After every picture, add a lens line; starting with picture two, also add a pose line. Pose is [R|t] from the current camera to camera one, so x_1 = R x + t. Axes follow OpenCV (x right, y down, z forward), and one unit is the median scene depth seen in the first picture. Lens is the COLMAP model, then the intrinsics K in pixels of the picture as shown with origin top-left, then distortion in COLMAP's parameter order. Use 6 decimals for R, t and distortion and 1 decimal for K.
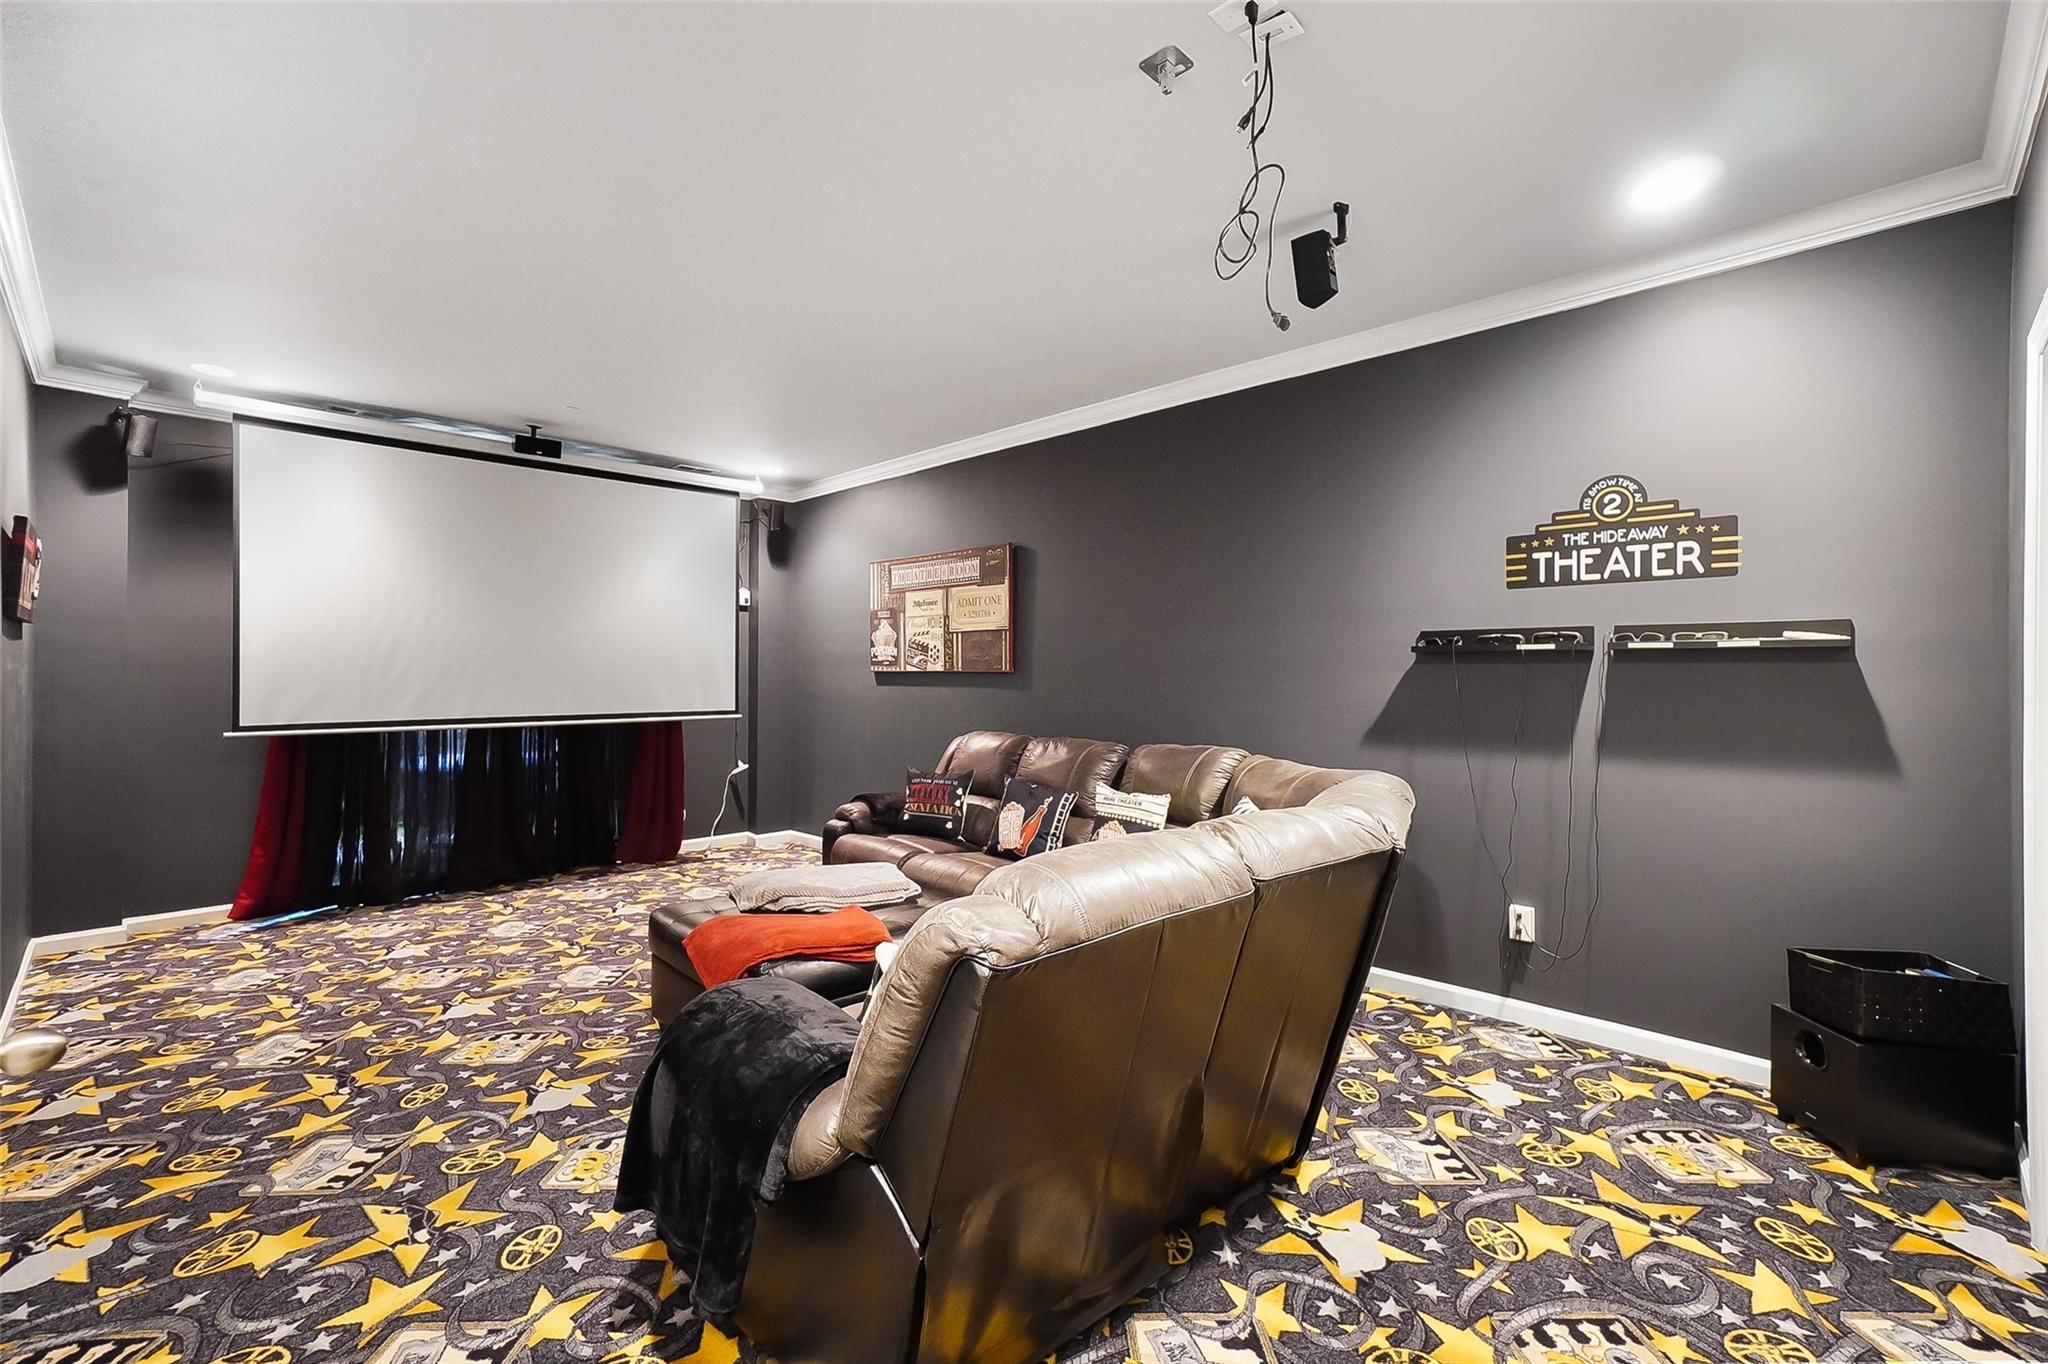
lens RADIAL K [[889.7, 0, 994.4], [0, 889.7, 676.2], [0, 0, 1]] dist [-0.013678, 0.008320]
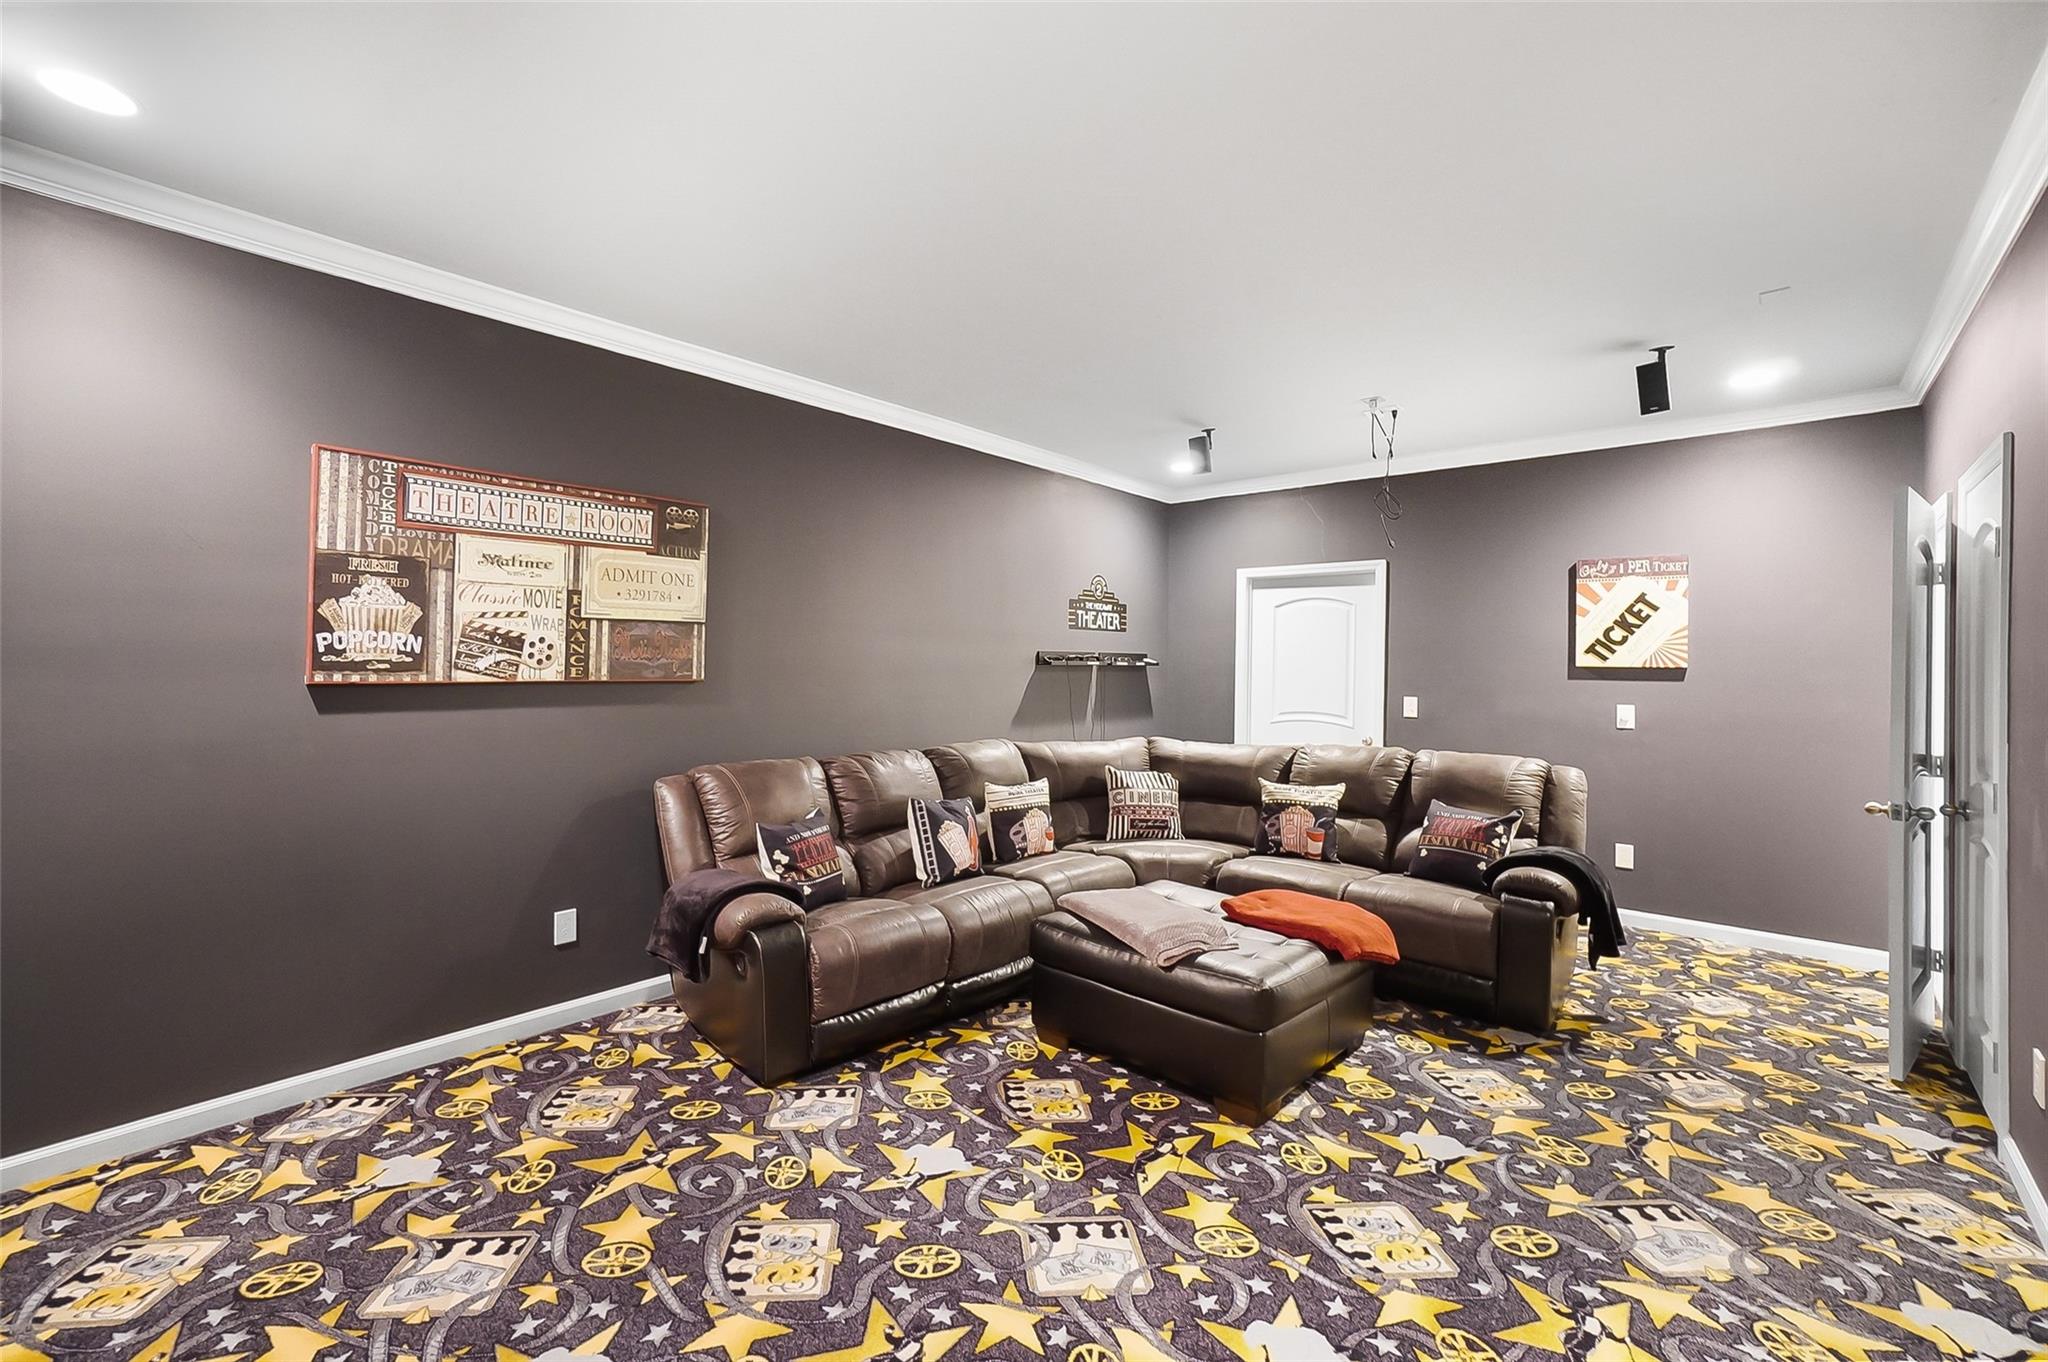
lens RADIAL K [[885.4, 0, 1008.3], [0, 885.4, 660.4], [0, 0, 1]] dist [-0.013851, 0.010403]
pose [[-0.079443, -0.007062, 0.996814, -1.130375], [-0.012335, 0.999905, 0.006101, -0.044754], [-0.996763, -0.011811, -0.079522, 1.238597]]
